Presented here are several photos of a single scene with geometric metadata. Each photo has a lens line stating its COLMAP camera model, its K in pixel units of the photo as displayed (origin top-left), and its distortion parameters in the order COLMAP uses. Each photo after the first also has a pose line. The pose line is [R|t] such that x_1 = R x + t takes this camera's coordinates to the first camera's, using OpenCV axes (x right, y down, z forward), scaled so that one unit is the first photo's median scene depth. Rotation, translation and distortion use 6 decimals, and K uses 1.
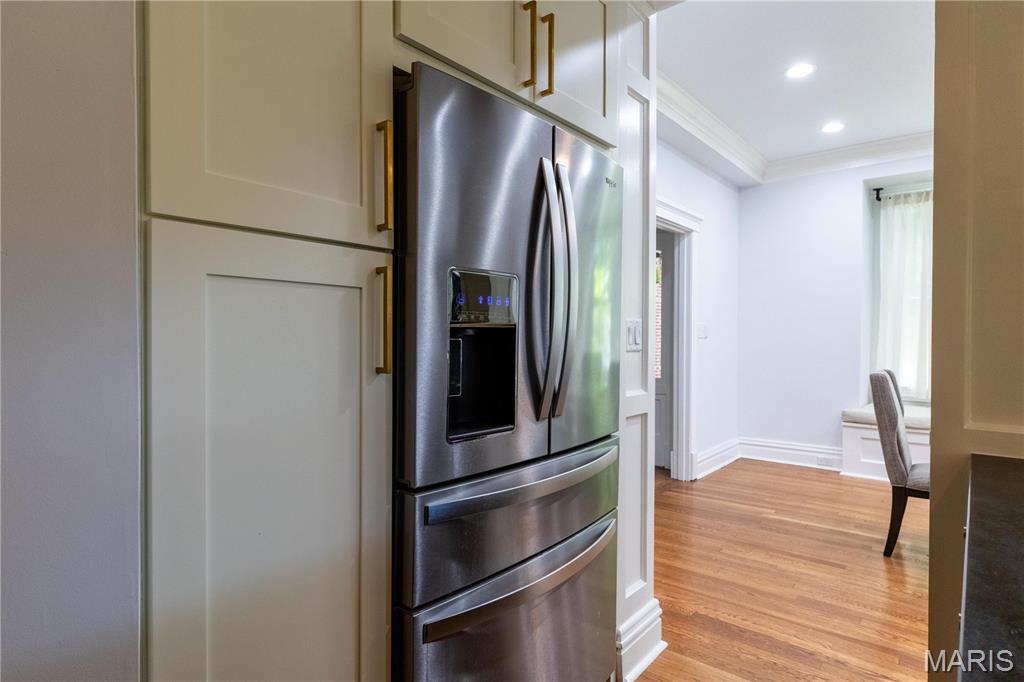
lens RADIAL K [[556.4, 0, 512.0], [0, 556.4, 341.0], [0, 0, 1]] dist [0.003814, 0.000841]
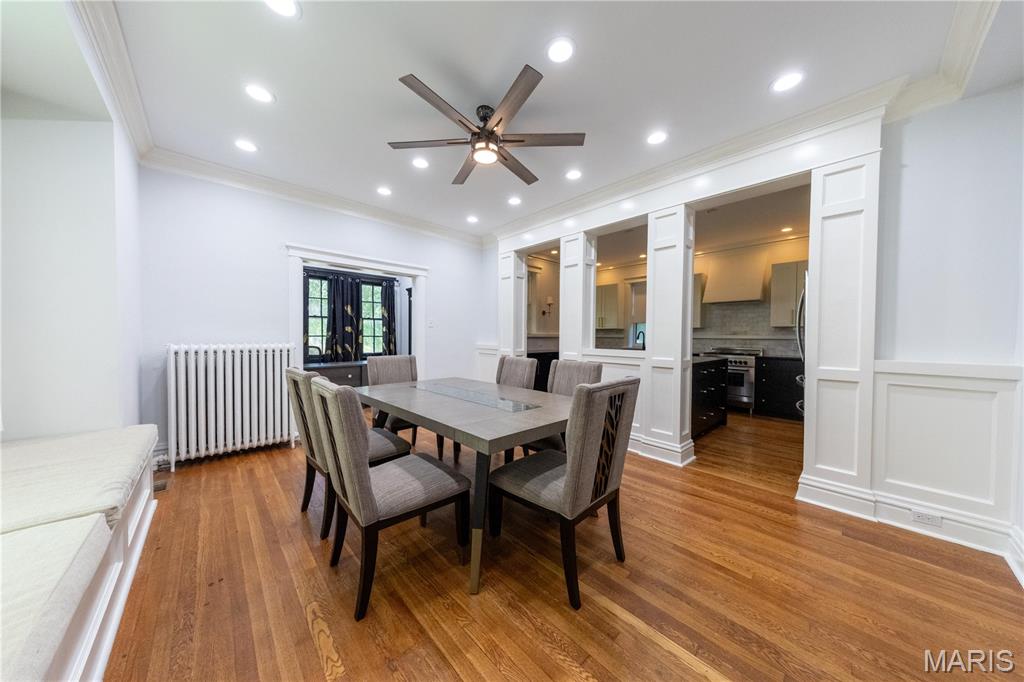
lens RADIAL K [[320.1, 0, 506.2], [0, 320.1, 339.7], [0, 0, 1]] dist [-0.005115, -0.000091]
pose [[-0.990873, -0.010901, 0.134357, 0.897563], [-0.007778, 0.999688, 0.023743, -0.018950], [-0.134574, 0.022481, -0.990649, 1.765356]]
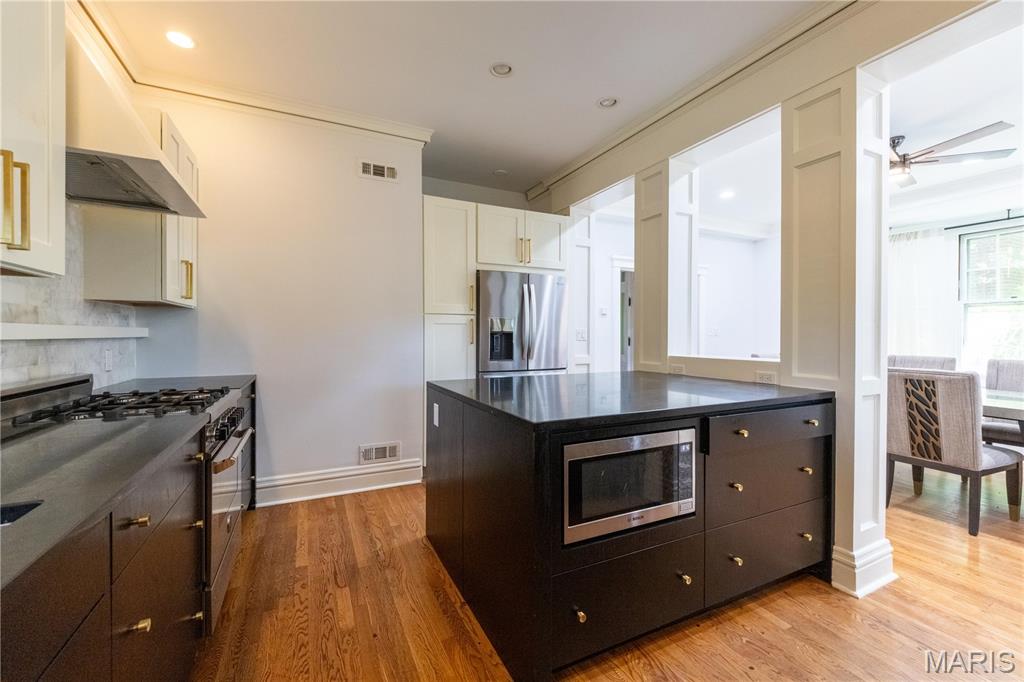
lens RADIAL K [[425.0, 0, 526.9], [0, 425.0, 335.2], [0, 0, 1]] dist [-0.012490, -0.000003]
pose [[0.922007, -0.000994, -0.387172, 0.569566], [-0.002176, 0.999968, -0.007749, 0.007812], [0.387167, 0.007987, 0.921975, -0.746119]]
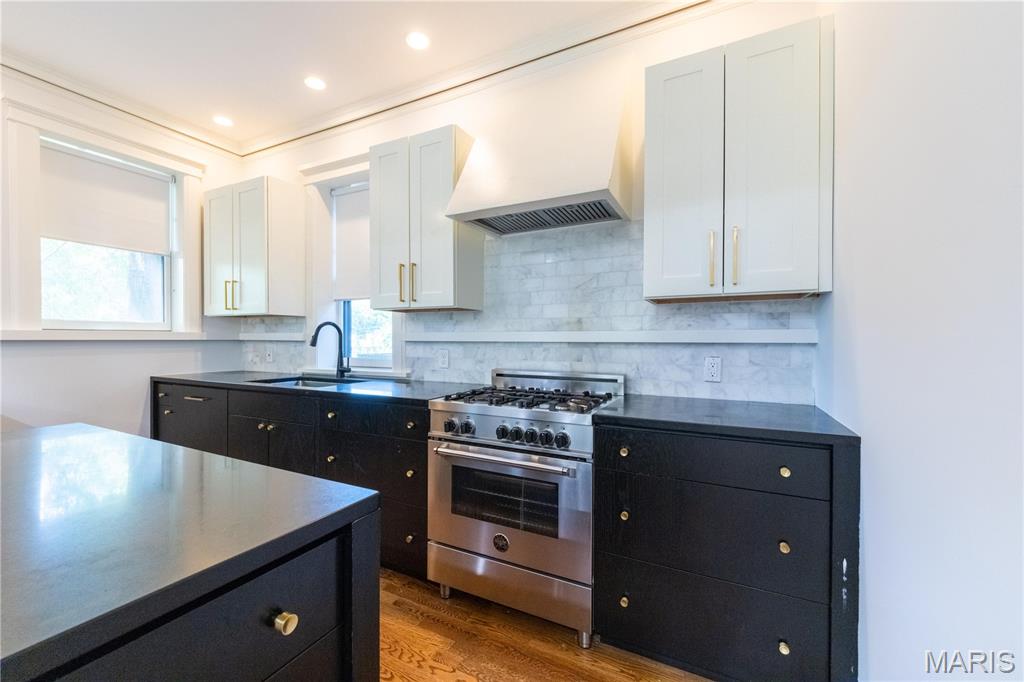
lens RADIAL K [[406.8, 0, 510.7], [0, 406.8, 342.0], [0, 0, 1]] dist [0.001794, -0.000096]
pose [[-0.972997, -0.002344, -0.230807, -0.016667], [-0.006594, 0.999823, 0.017642, -0.003148], [0.230725, 0.018688, -0.972840, 0.304651]]
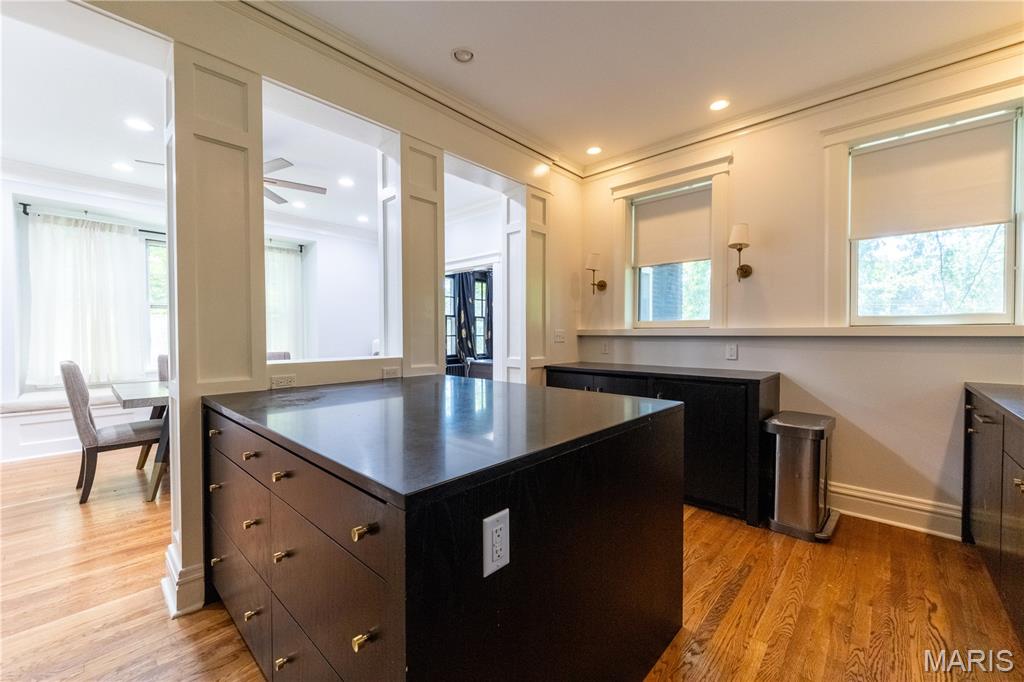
lens RADIAL K [[406.8, 0, 510.7], [0, 406.8, 342.0], [0, 0, 1]] dist [0.001794, -0.000096]
pose [[0.053501, -0.024165, 0.998275, -0.243197], [0.010845, 0.999662, 0.023617, -0.001538], [-0.998509, 0.009563, 0.053745, -0.056376]]
